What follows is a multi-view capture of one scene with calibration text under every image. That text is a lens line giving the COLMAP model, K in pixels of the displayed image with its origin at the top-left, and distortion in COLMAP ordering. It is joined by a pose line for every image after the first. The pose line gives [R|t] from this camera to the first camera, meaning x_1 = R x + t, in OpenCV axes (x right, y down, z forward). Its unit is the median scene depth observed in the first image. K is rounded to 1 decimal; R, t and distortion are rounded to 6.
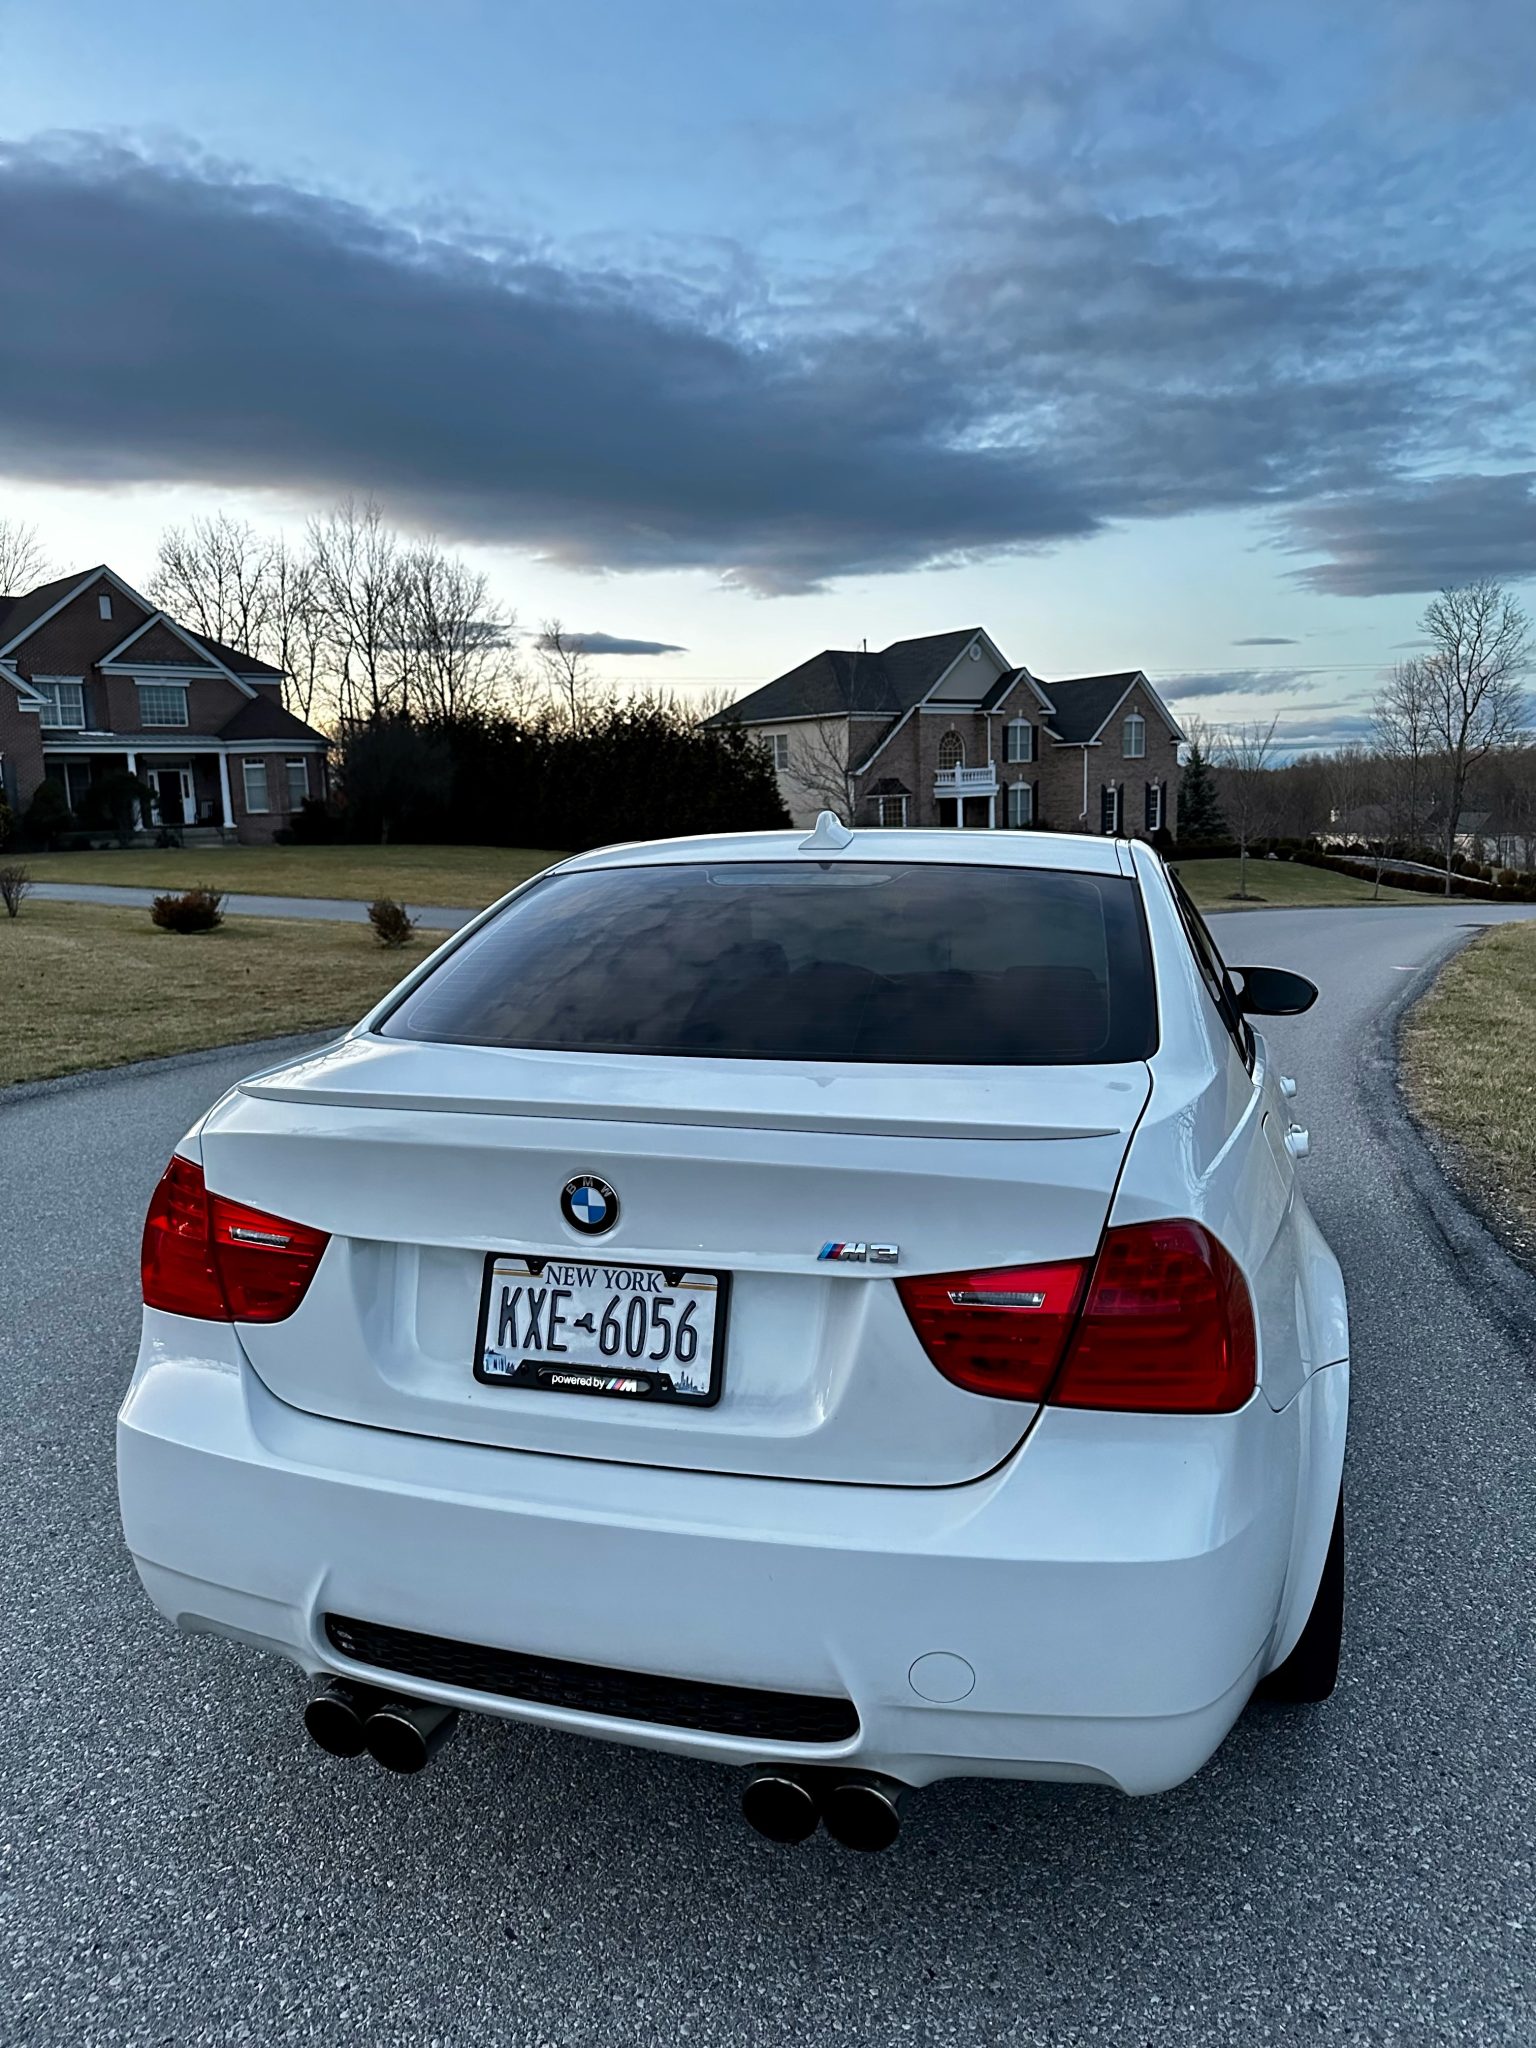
lens RADIAL K [[1401.4, 0, 770.9], [0, 1401.4, 990.0], [0, 0, 1]] dist [0.027464, -0.053564]
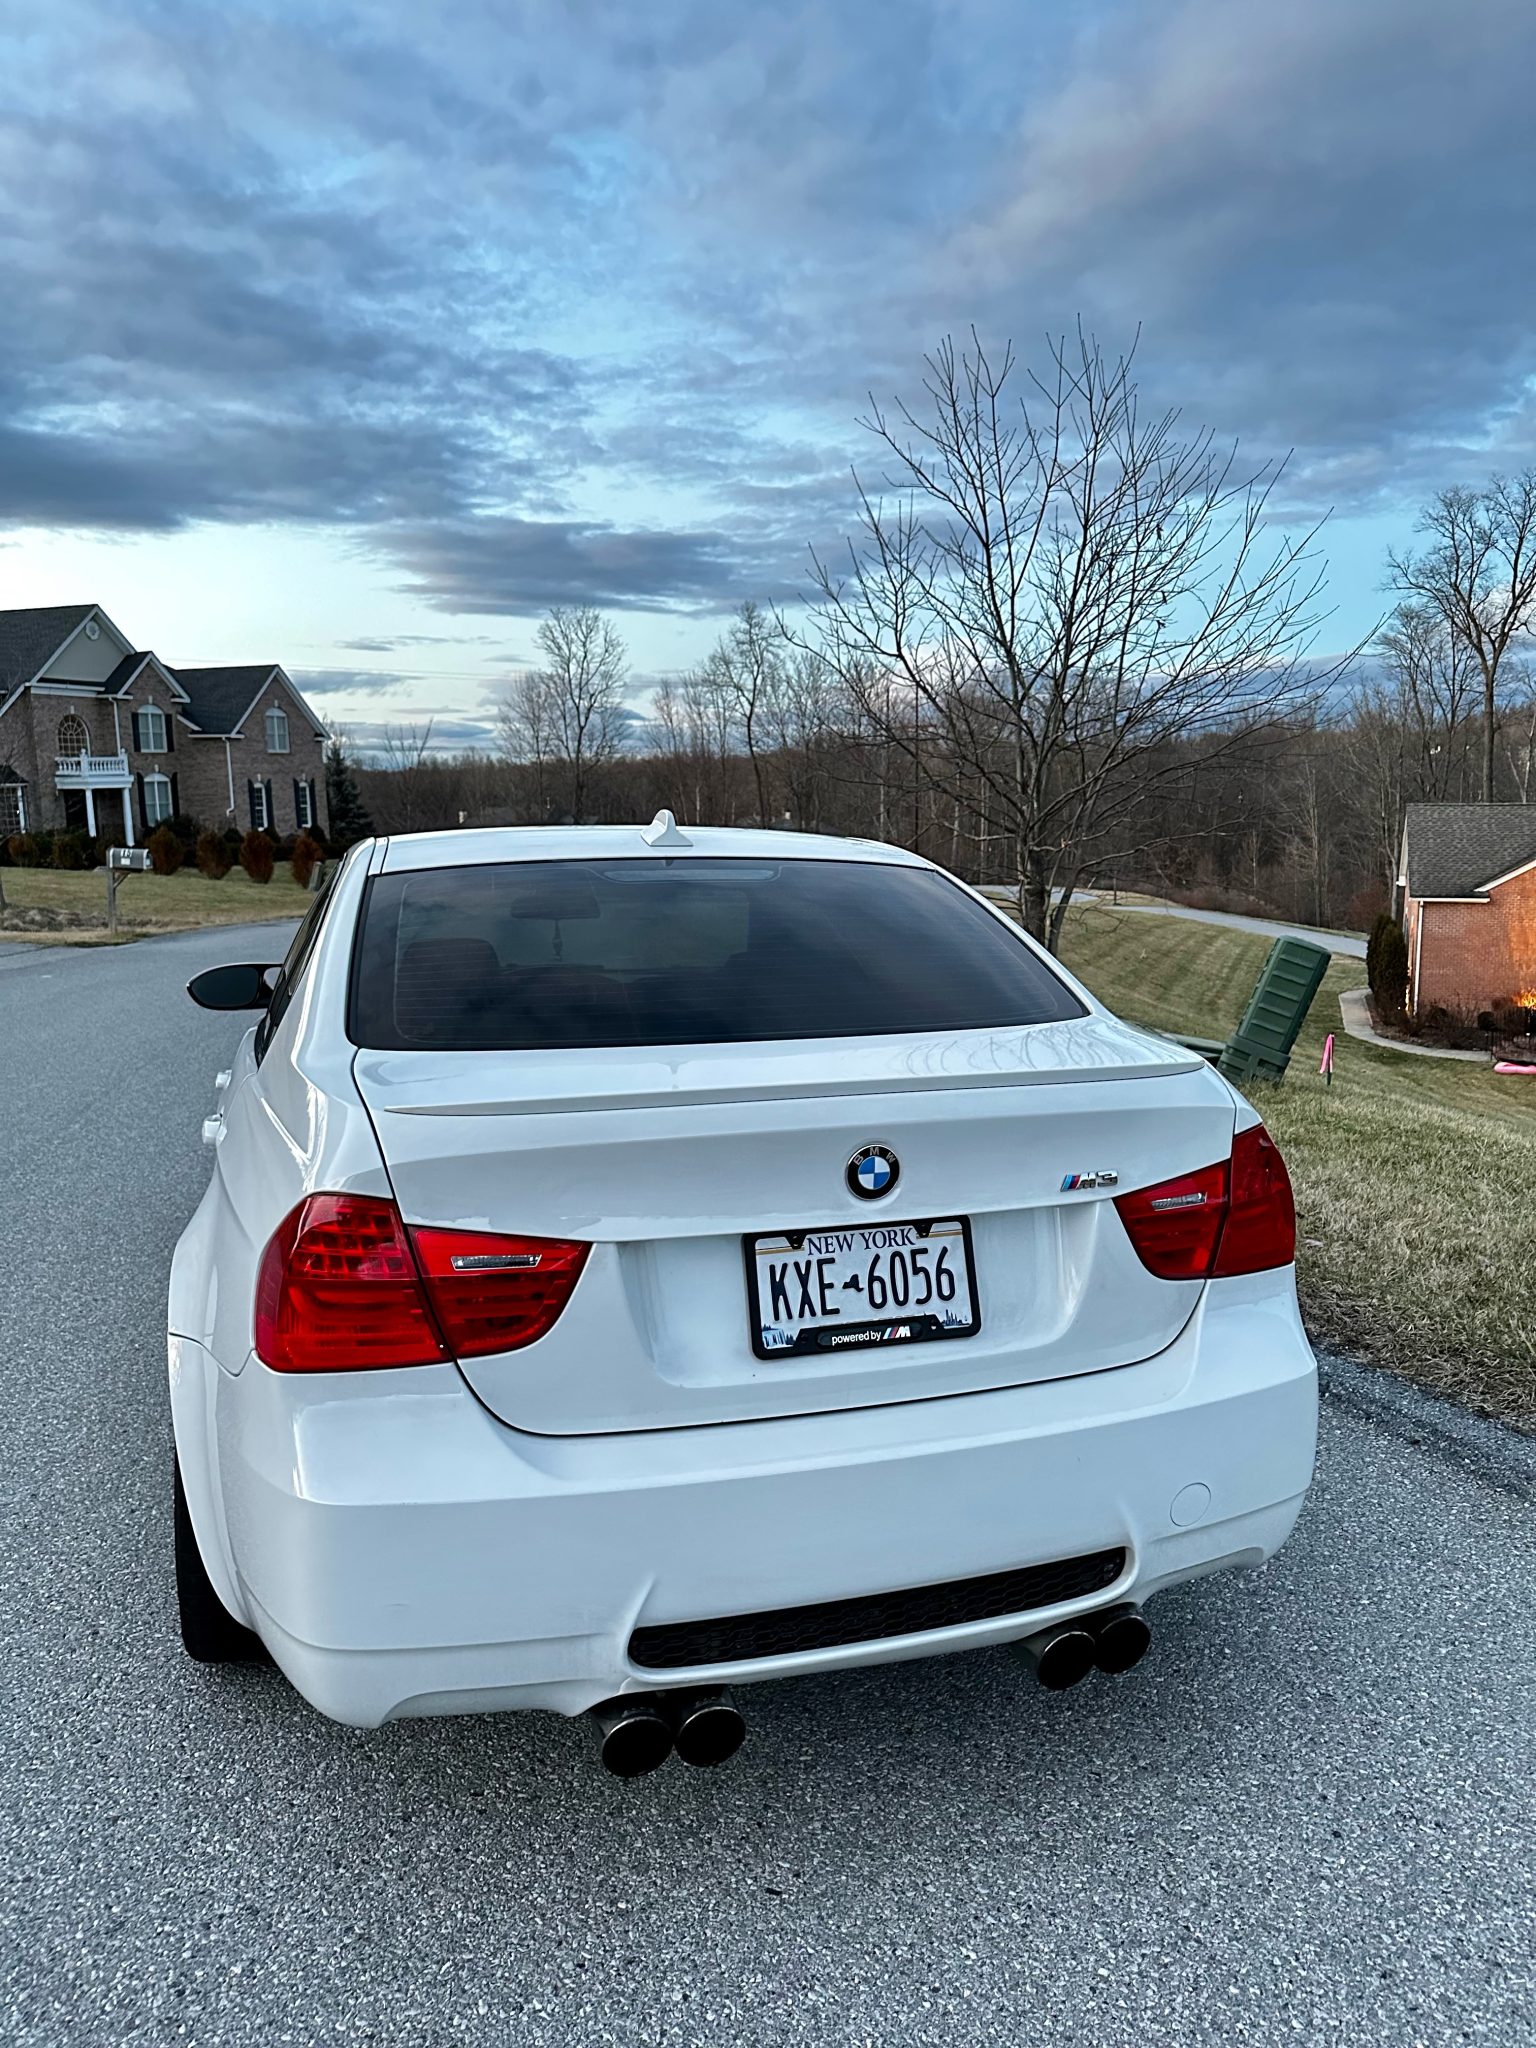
lens RADIAL K [[1401.4, 0, 770.9], [0, 1401.4, 990.0], [0, 0, 1]] dist [0.027464, -0.053564]
pose [[0.834825, -0.051991, 0.548054, -0.769073], [0.051215, 0.998548, 0.016714, -0.009136], [-0.548127, 0.014115, 0.836276, 0.133275]]
